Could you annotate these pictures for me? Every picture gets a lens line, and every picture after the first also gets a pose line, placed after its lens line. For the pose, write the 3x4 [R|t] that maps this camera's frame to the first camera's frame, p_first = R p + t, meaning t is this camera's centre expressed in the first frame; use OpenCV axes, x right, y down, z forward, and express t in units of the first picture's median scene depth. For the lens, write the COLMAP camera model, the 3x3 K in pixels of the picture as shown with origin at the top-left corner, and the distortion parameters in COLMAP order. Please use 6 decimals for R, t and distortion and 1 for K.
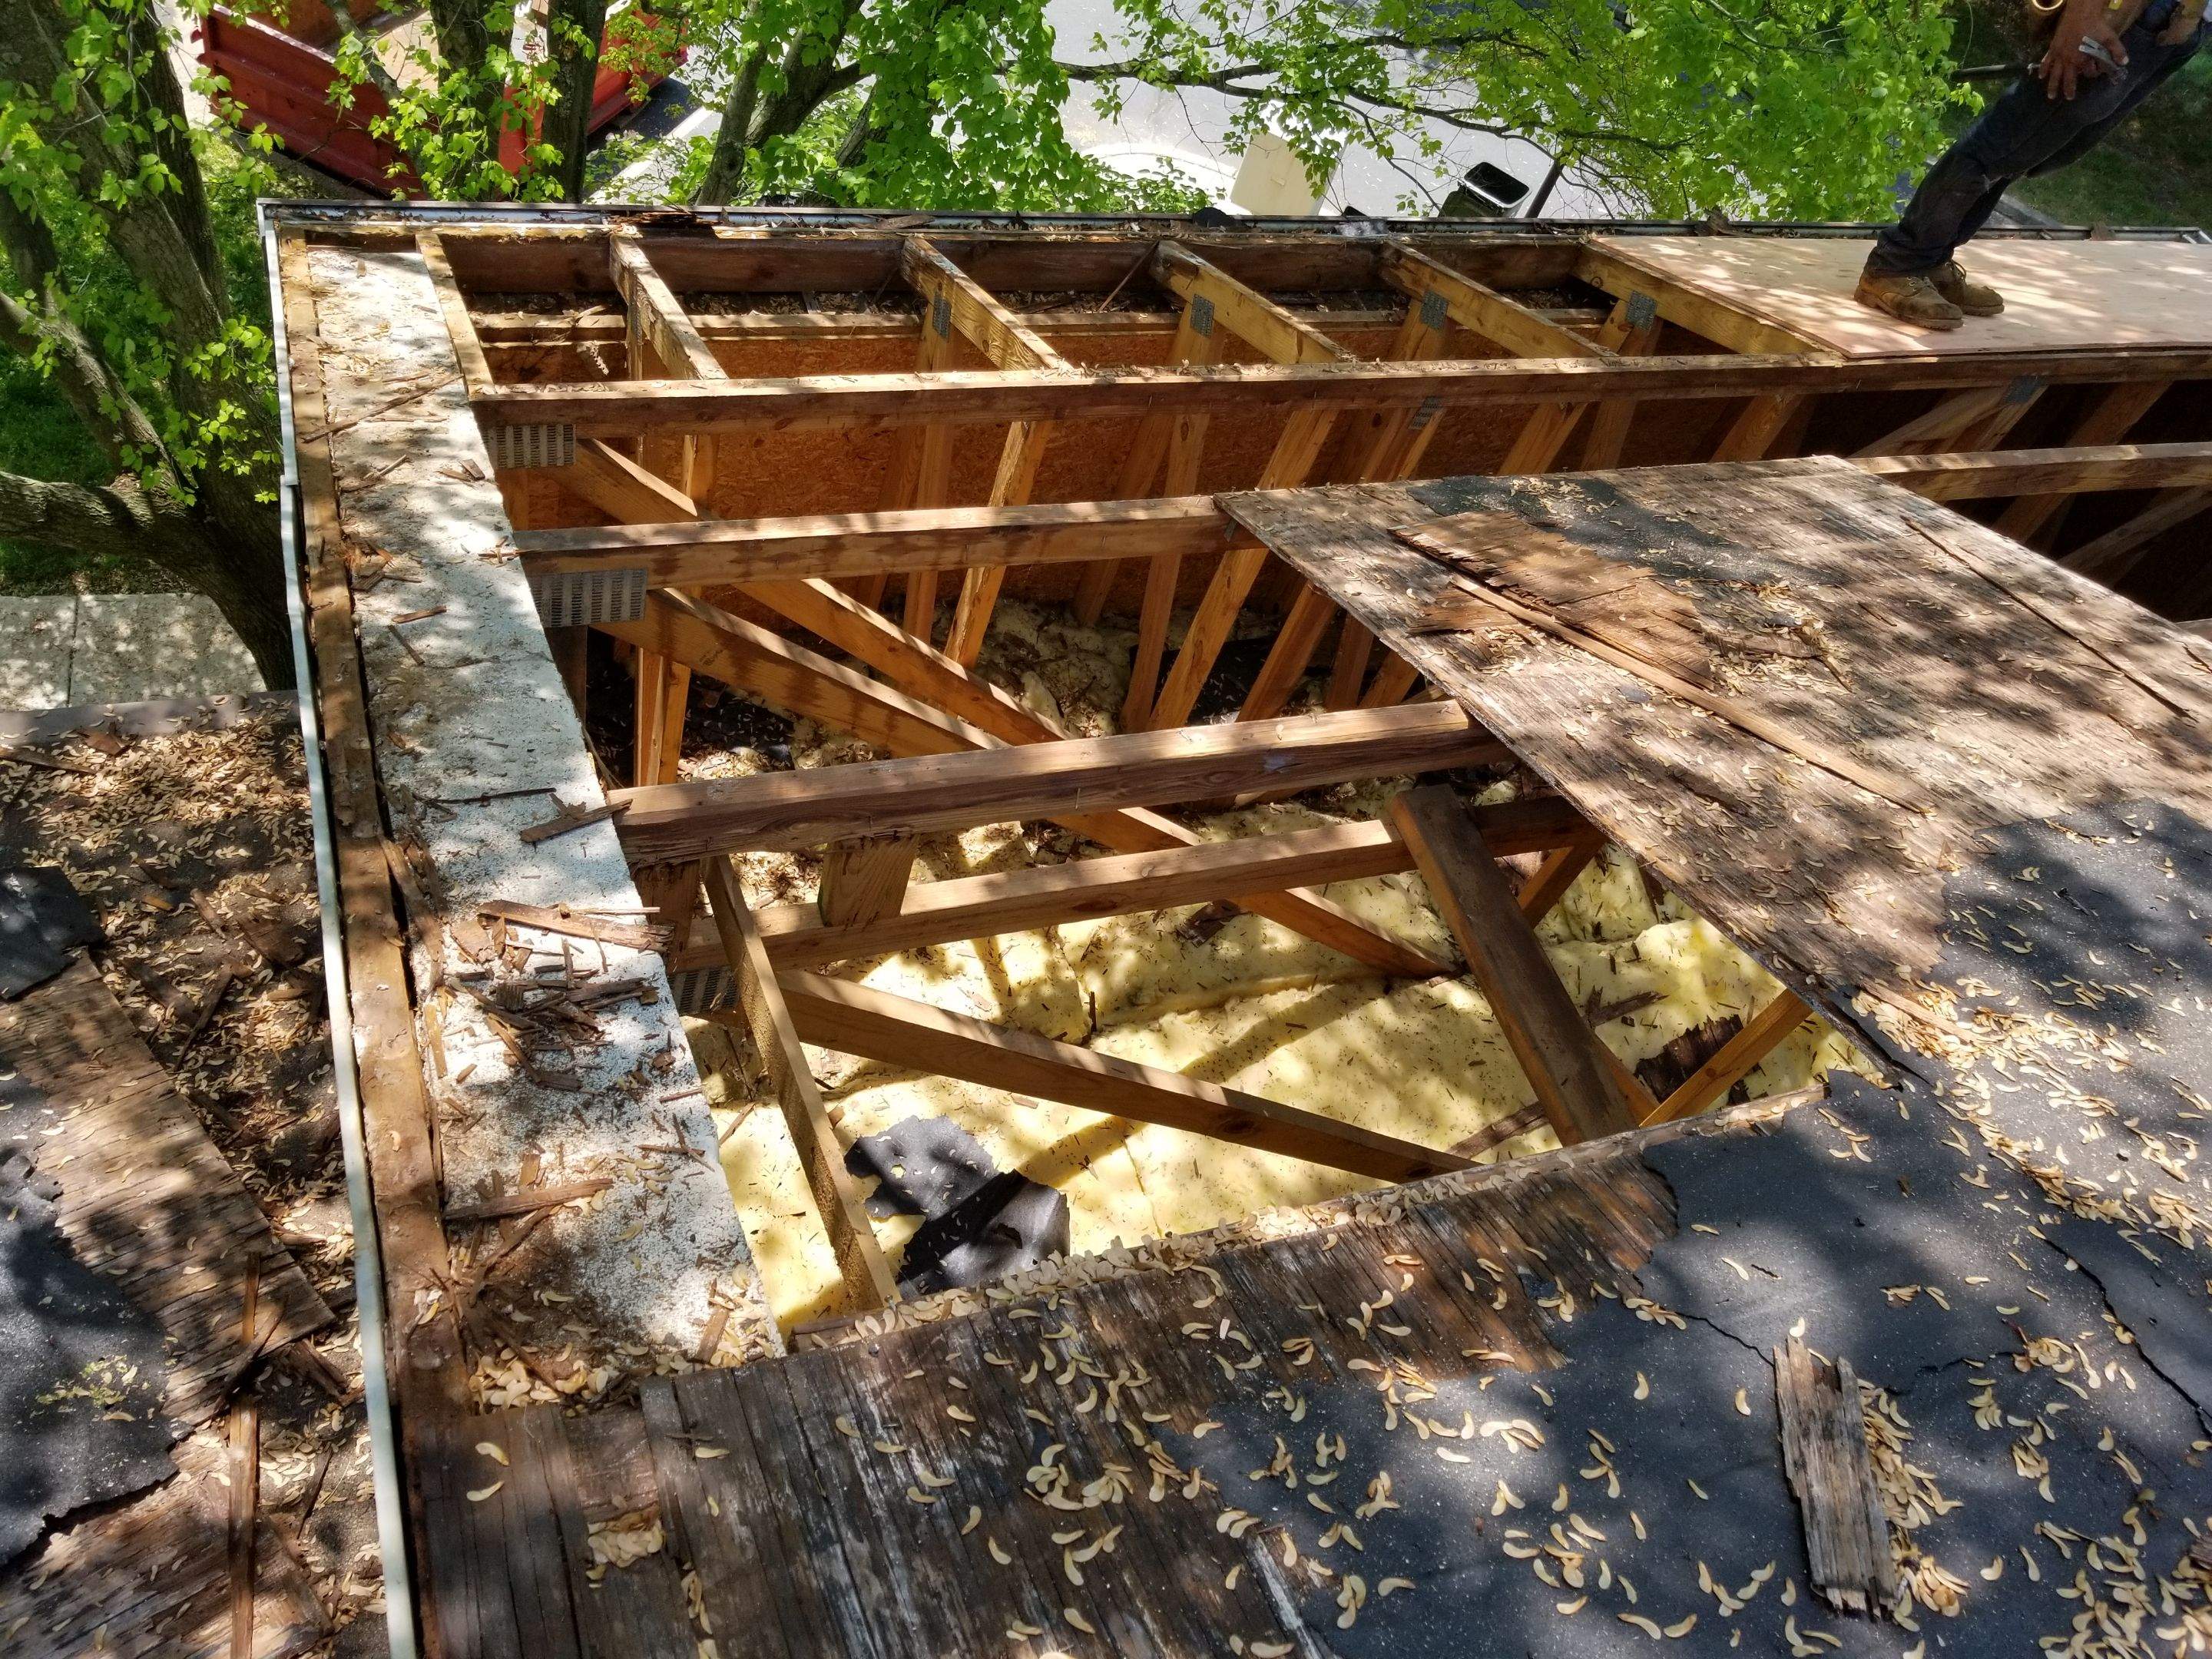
lens RADIAL K [[1720.7, 0, 1088.7], [0, 1720.7, 828.4], [0, 0, 1]] dist [-0.025491, 0.022617]
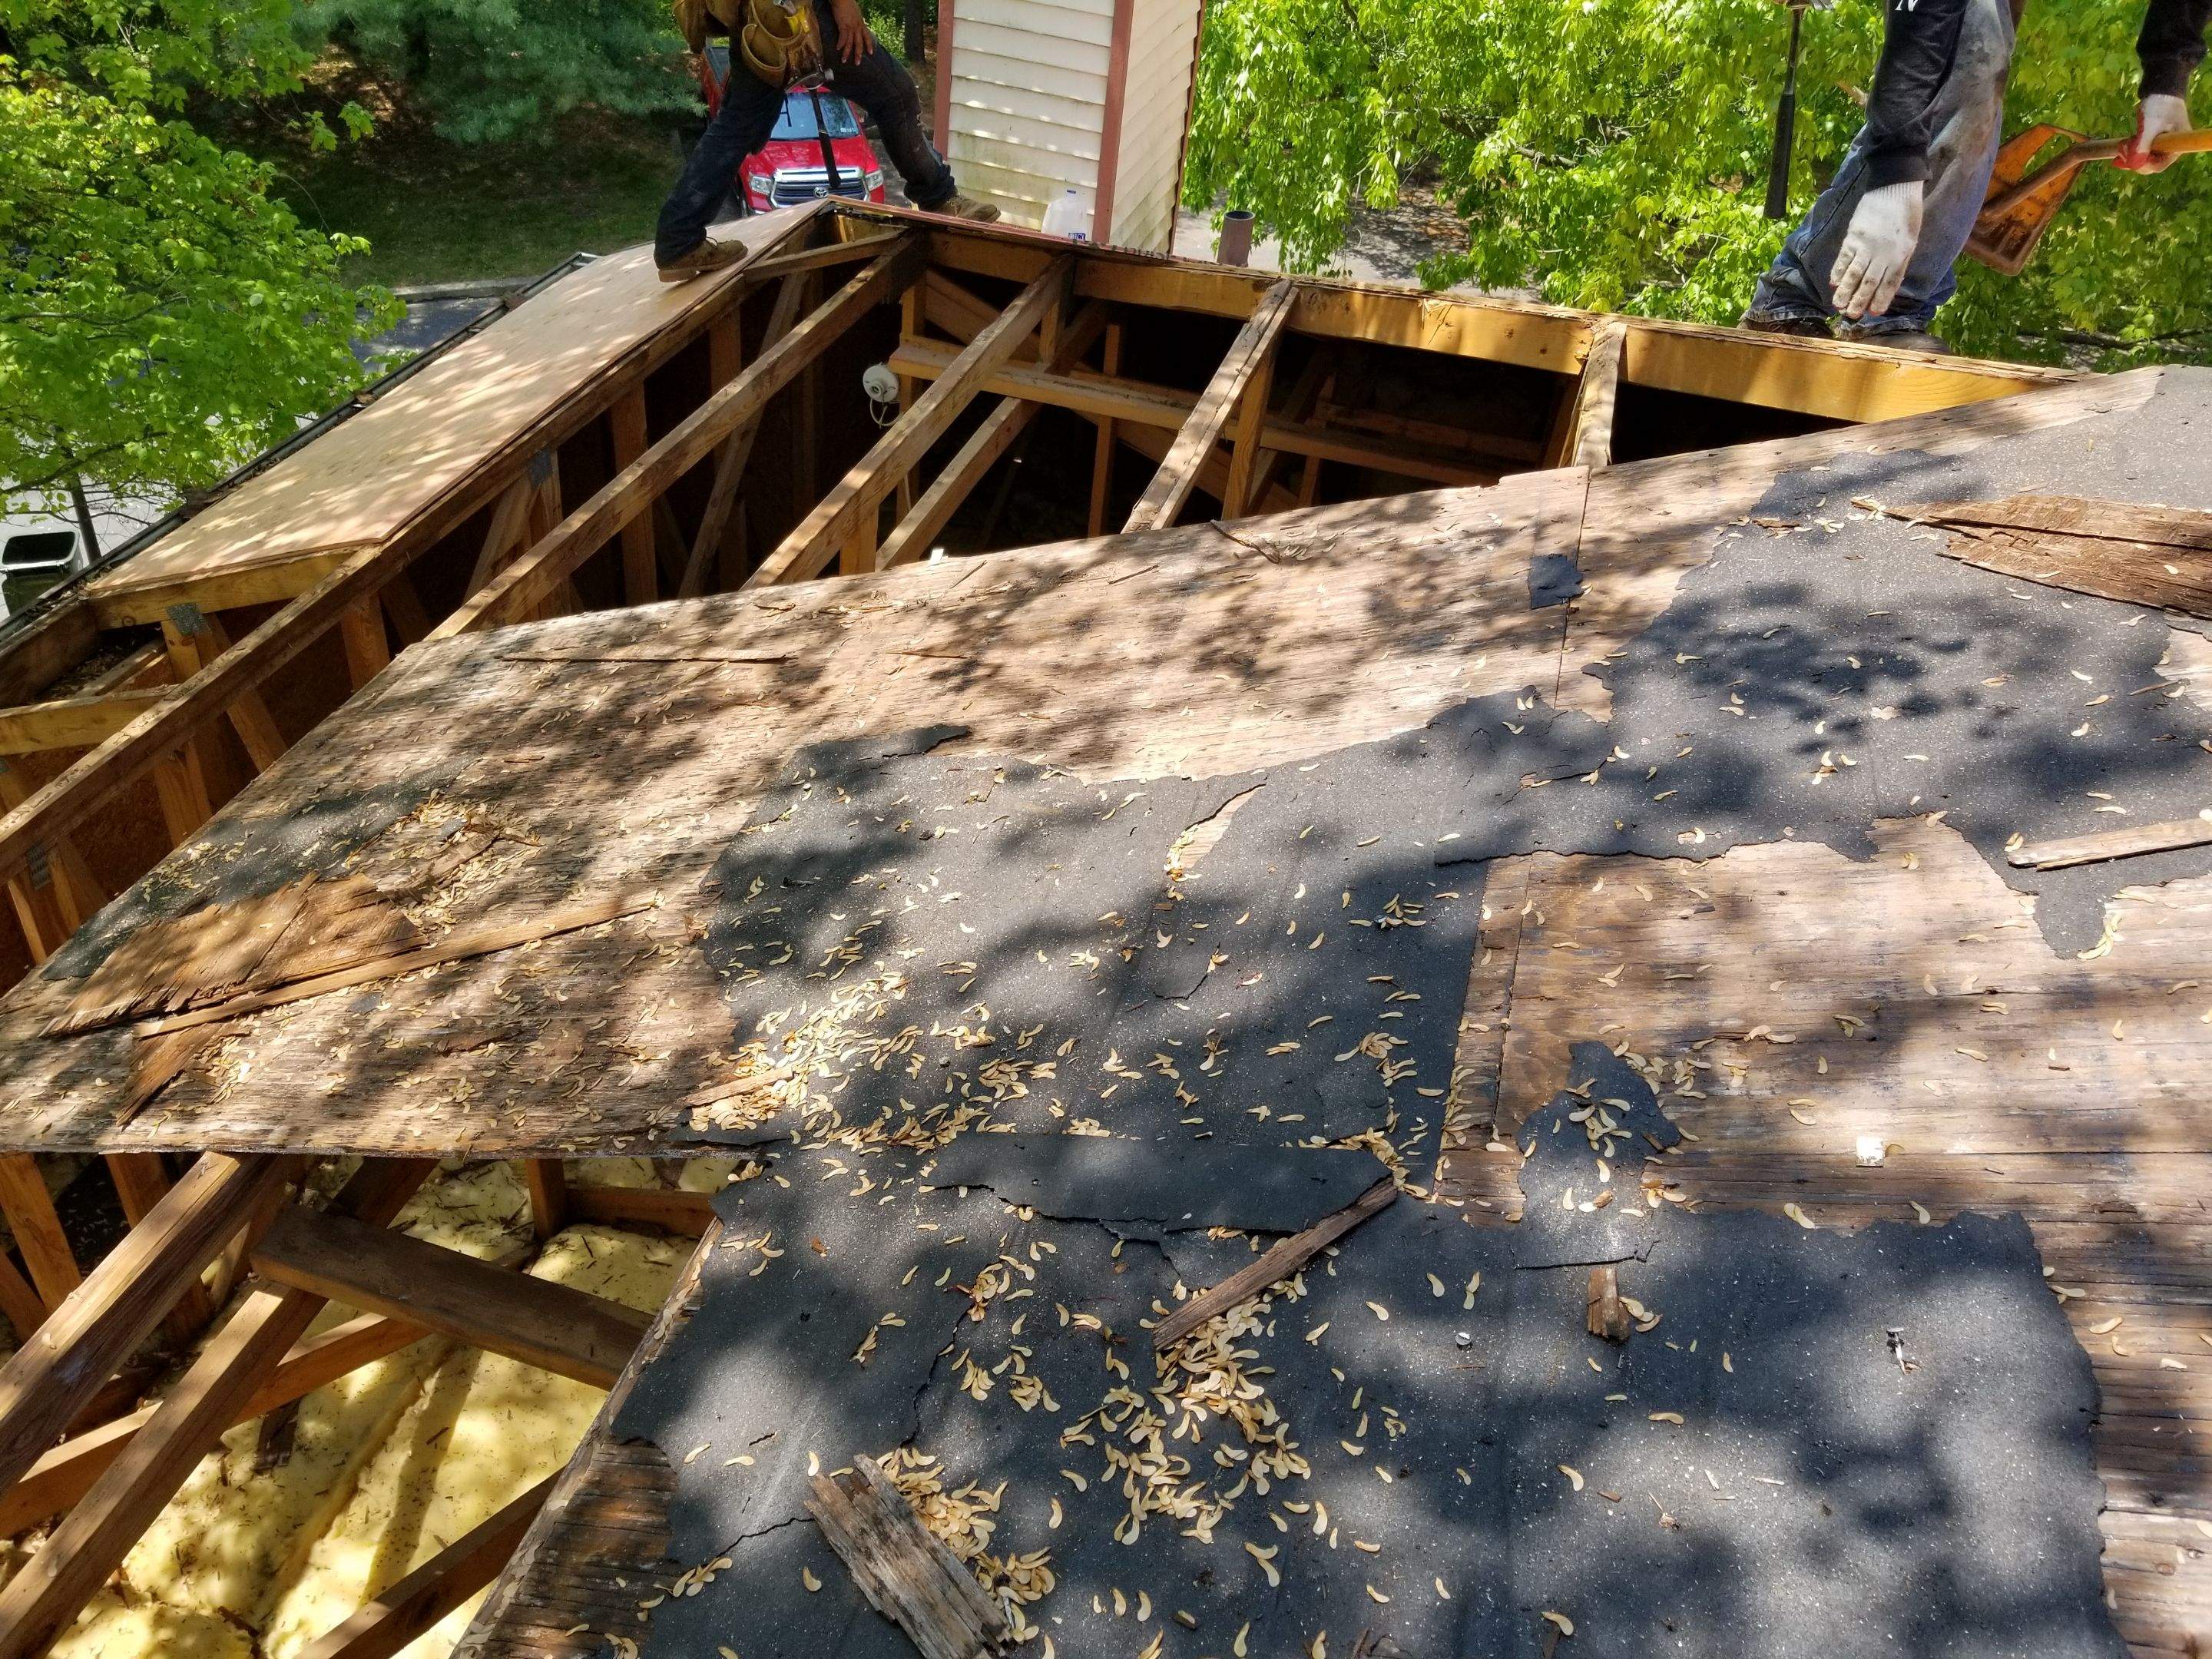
lens RADIAL K [[1720.7, 0, 1088.7], [0, 1720.7, 828.4], [0, 0, 1]] dist [-0.025491, 0.022617]
pose [[0.586259, -0.643676, 0.491916, 0.135154], [0.682609, 0.719497, 0.127943, 0.003924], [-0.436286, 0.260779, 0.861191, -0.013816]]
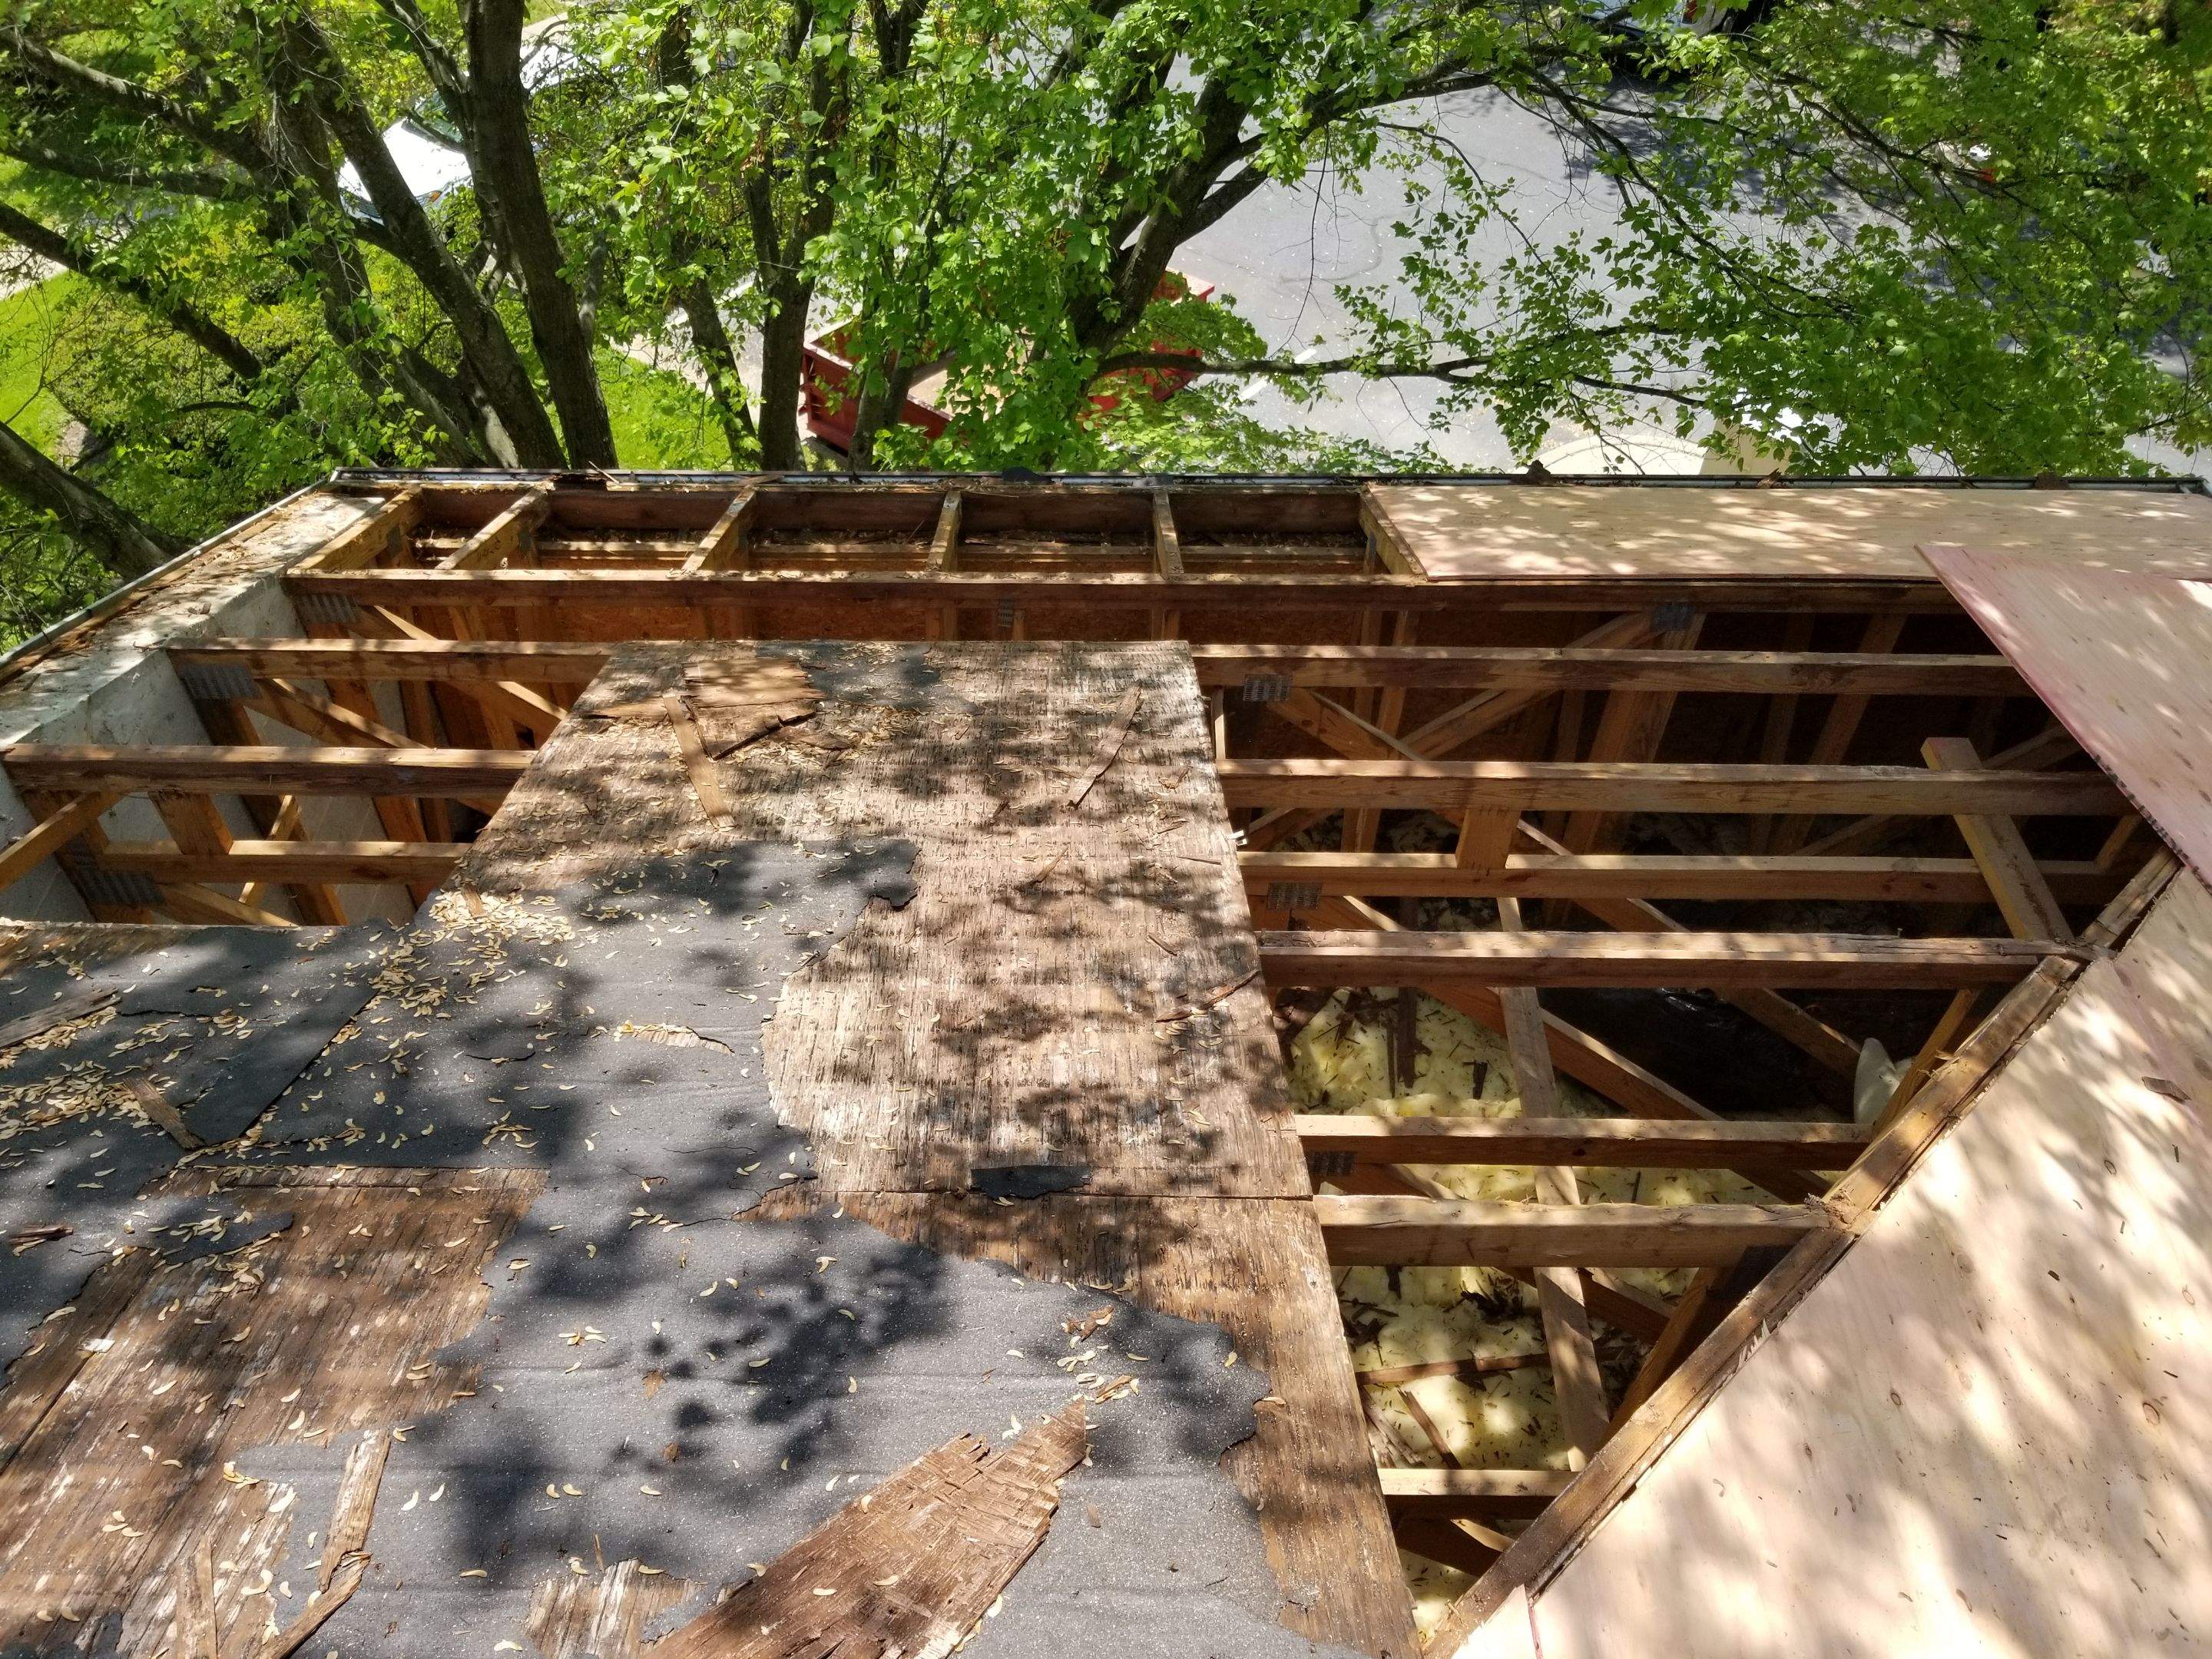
lens RADIAL K [[1720.7, 0, 1088.7], [0, 1720.7, 828.4], [0, 0, 1]] dist [-0.025491, 0.022617]
pose [[0.912070, 0.064891, -0.404867, 1.125973], [-0.129029, 0.982658, -0.133175, 0.117822], [0.389204, 0.173705, 0.904625, -0.162721]]
